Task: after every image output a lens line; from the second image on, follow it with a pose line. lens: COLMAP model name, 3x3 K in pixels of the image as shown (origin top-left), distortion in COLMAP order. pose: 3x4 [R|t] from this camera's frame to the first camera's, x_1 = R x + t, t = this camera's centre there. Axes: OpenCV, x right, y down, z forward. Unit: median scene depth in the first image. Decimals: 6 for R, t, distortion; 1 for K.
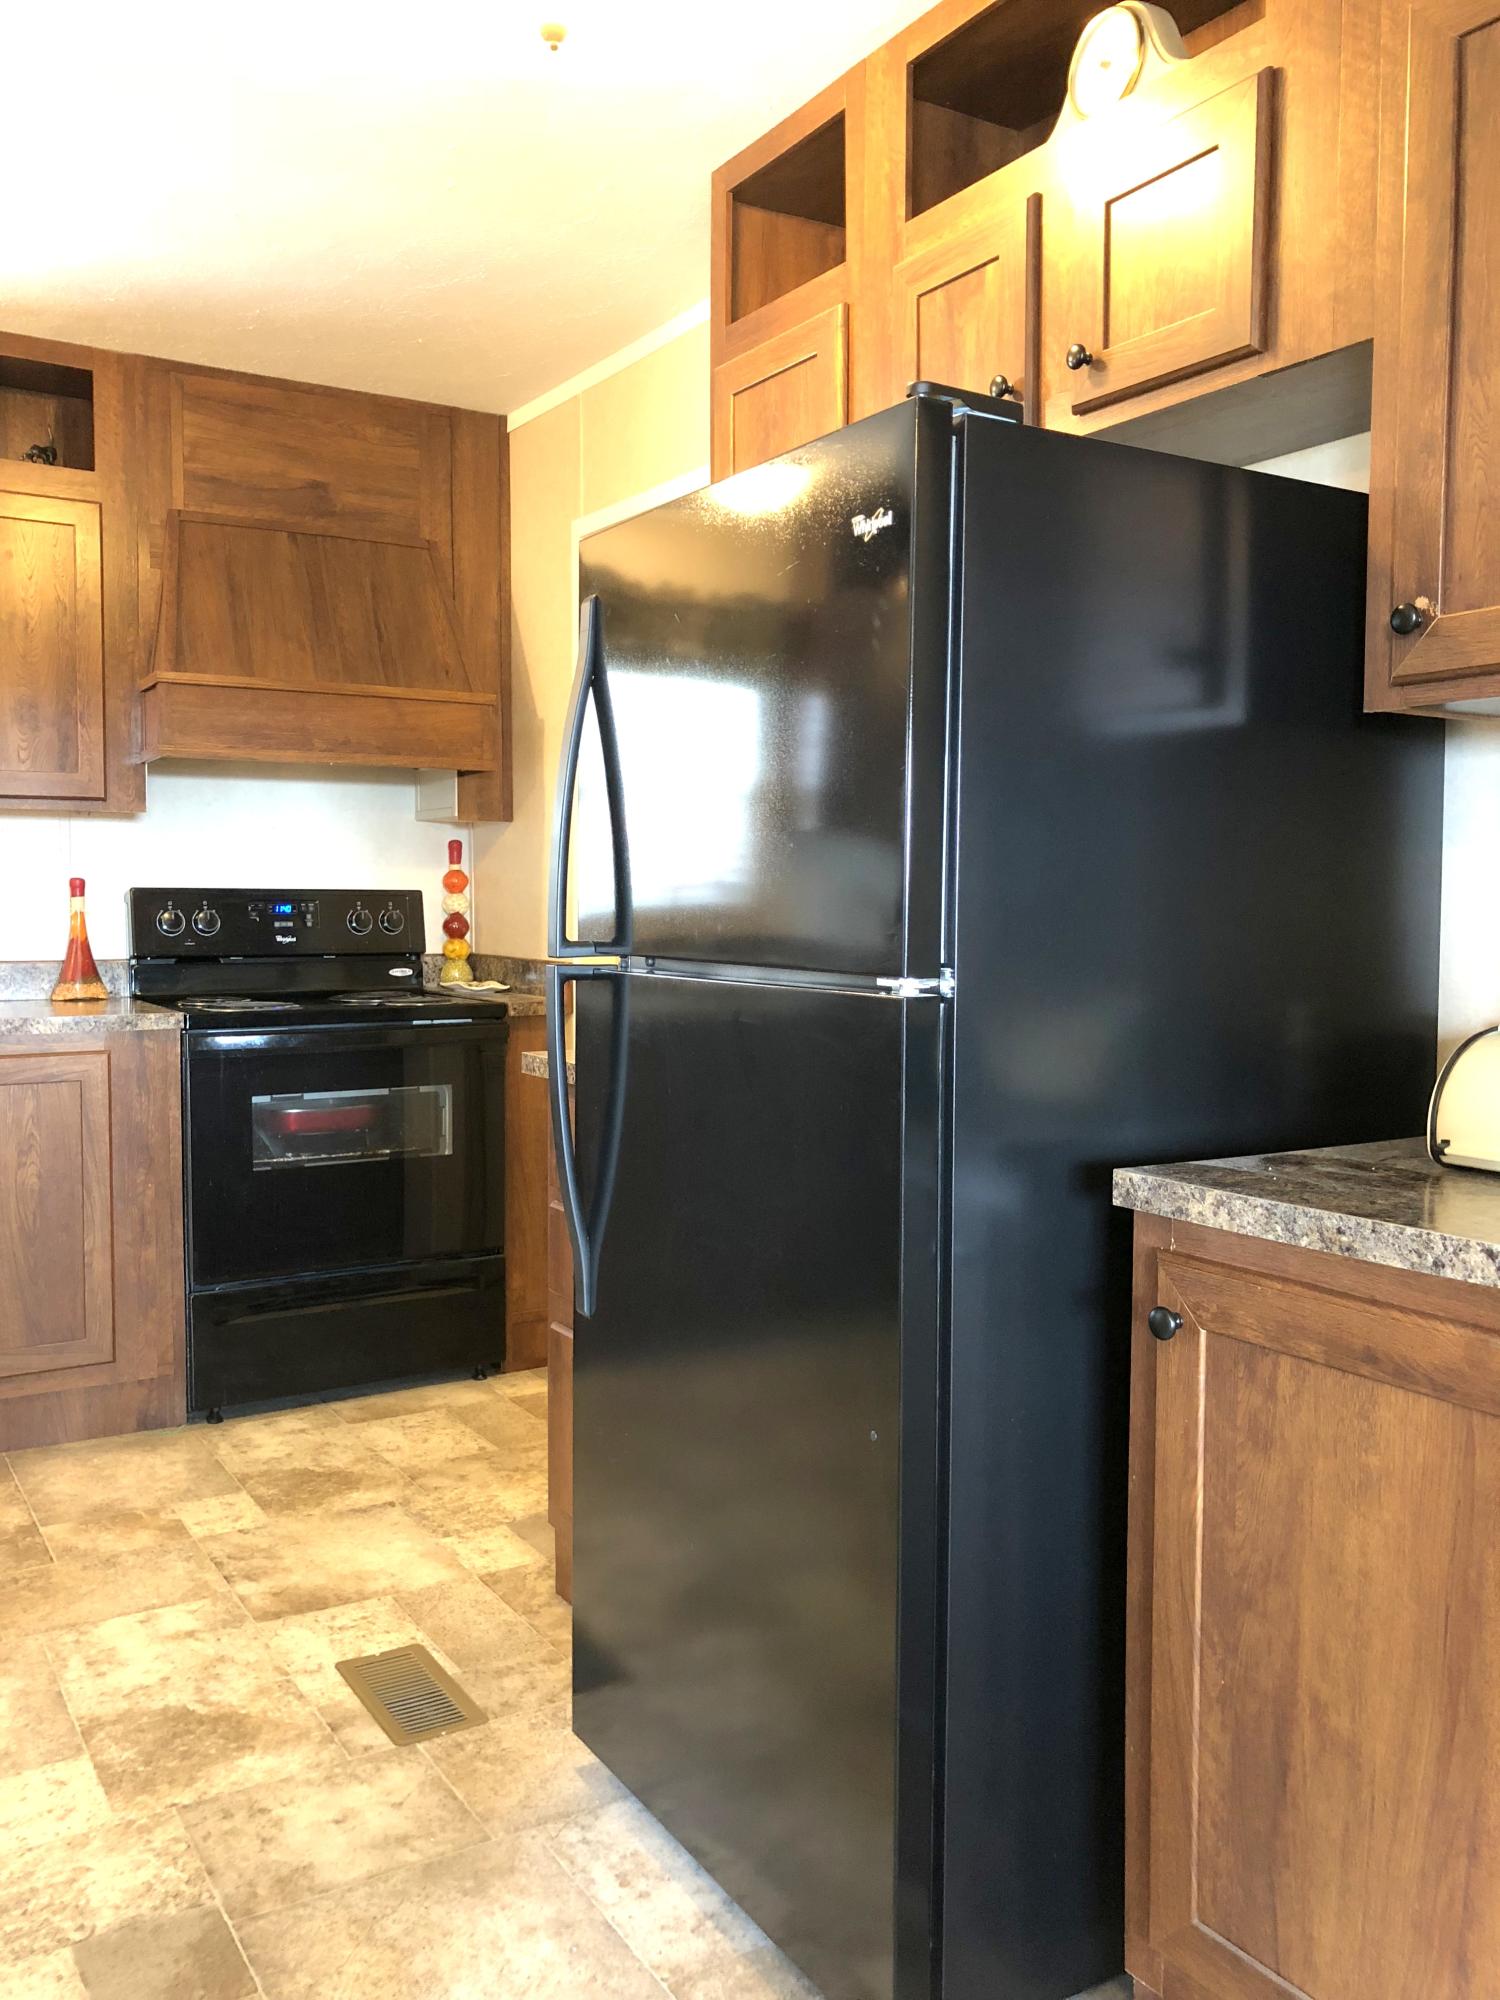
lens RADIAL K [[1650.6, 0, 749.0], [0, 1650.6, 998.1], [0, 0, 1]] dist [0.012890, -0.001793]
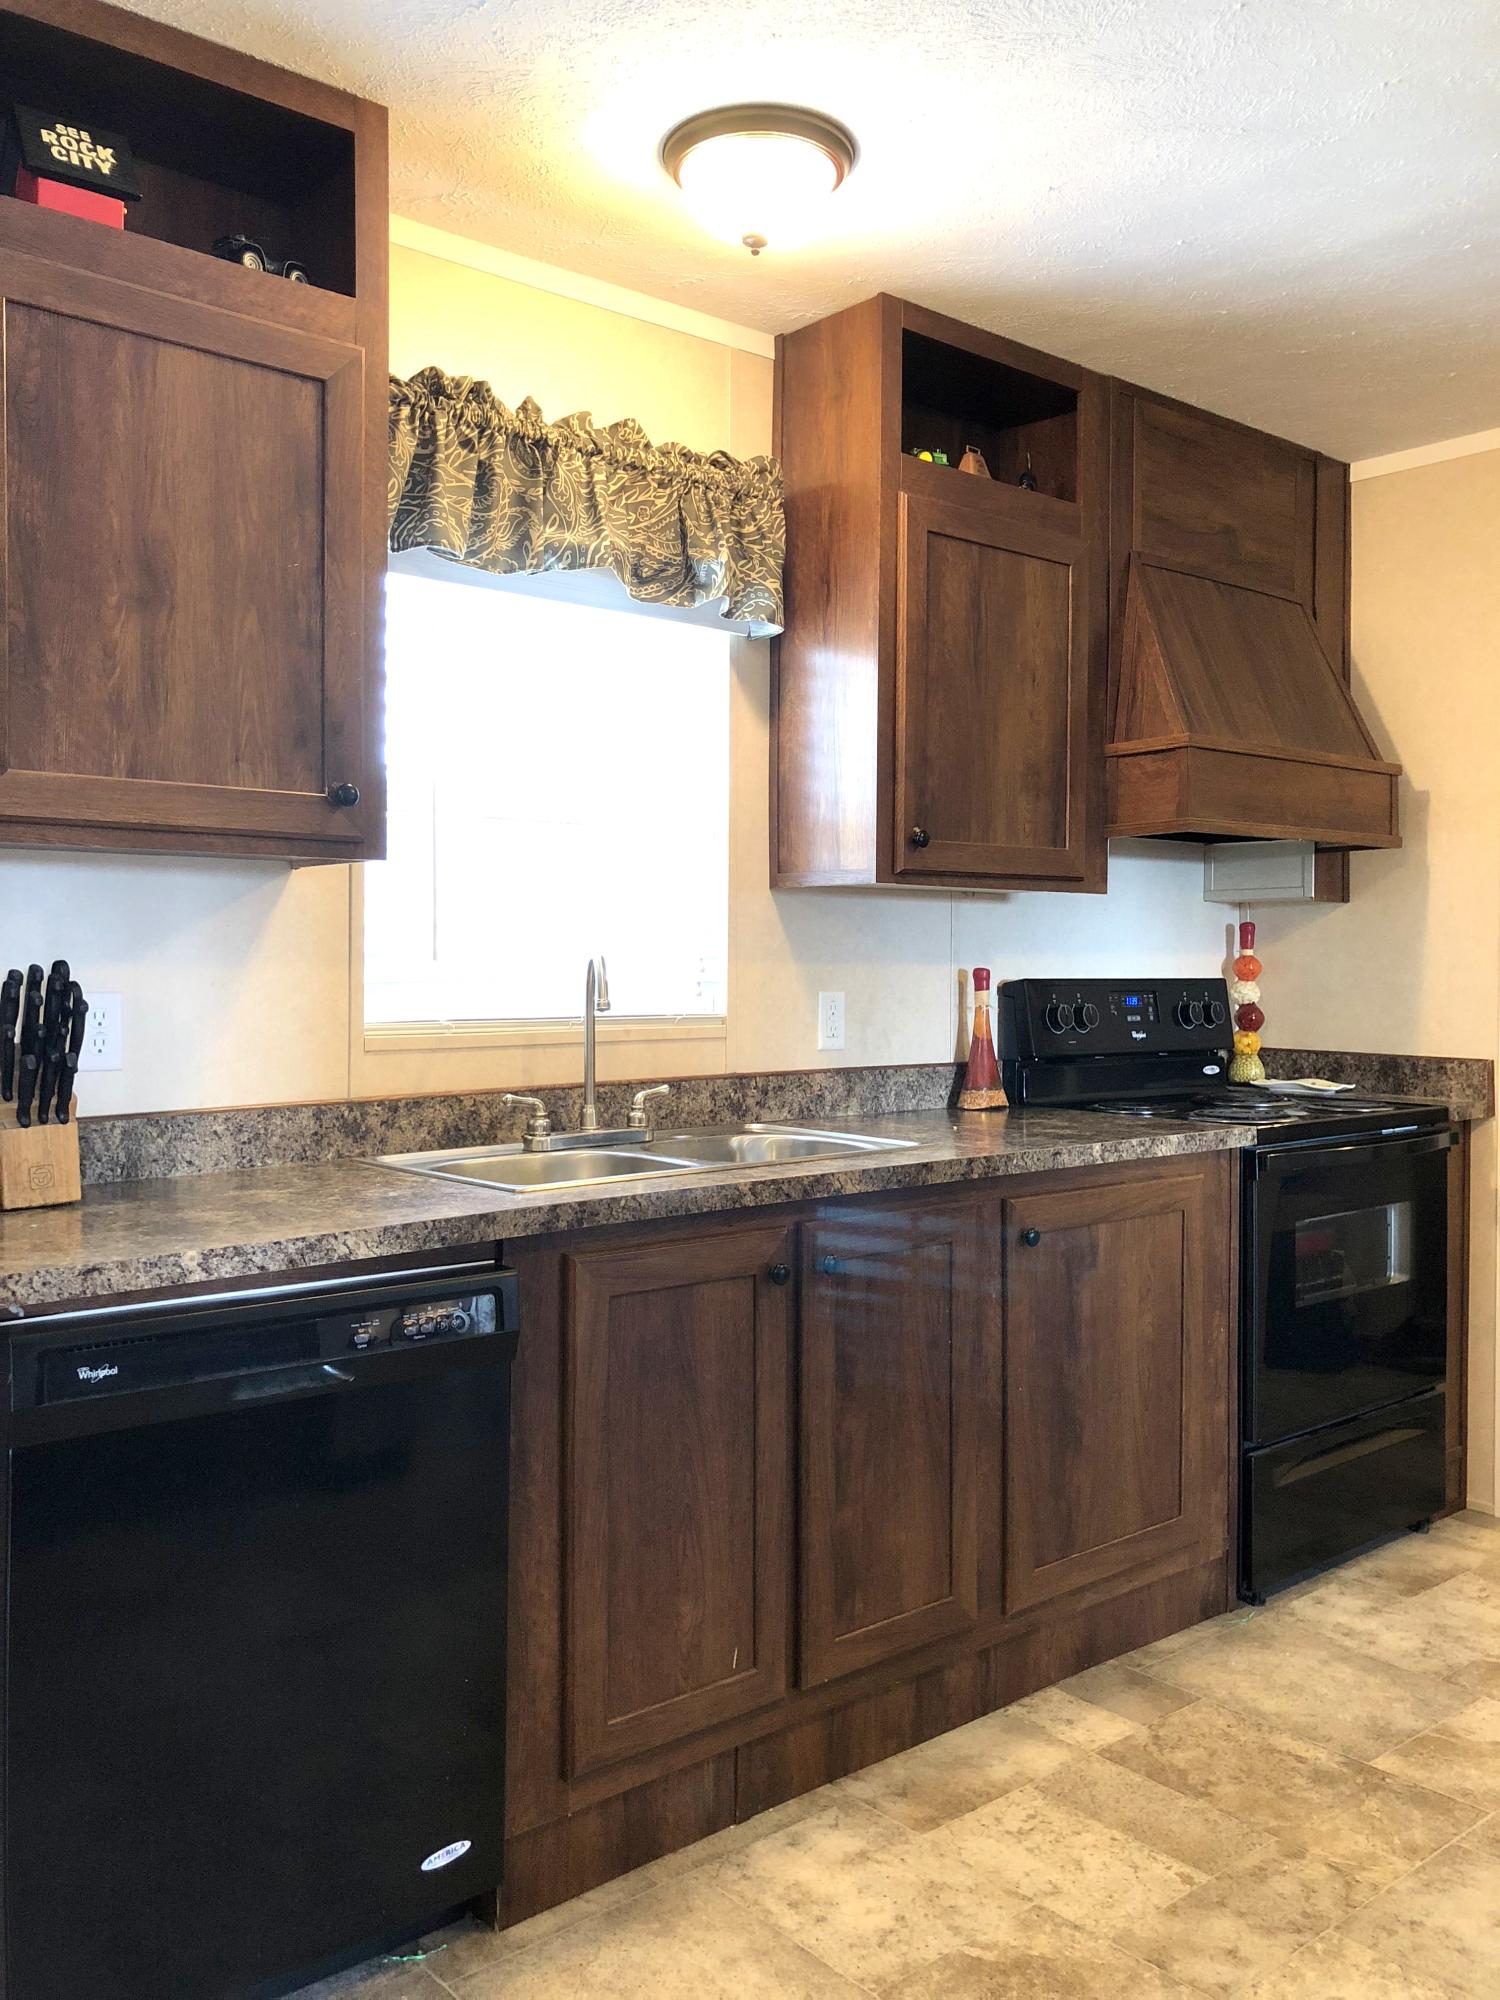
lens RADIAL K [[1650.6, 0, 750.5], [0, 1650.6, 996.4], [0, 0, 1]] dist [0.012890, -0.001793]
pose [[0.987561, -0.000464, 0.157233, -0.696465], [0.006269, 0.999317, -0.036424, -0.028294], [-0.157109, 0.036957, 0.986890, 0.175638]]
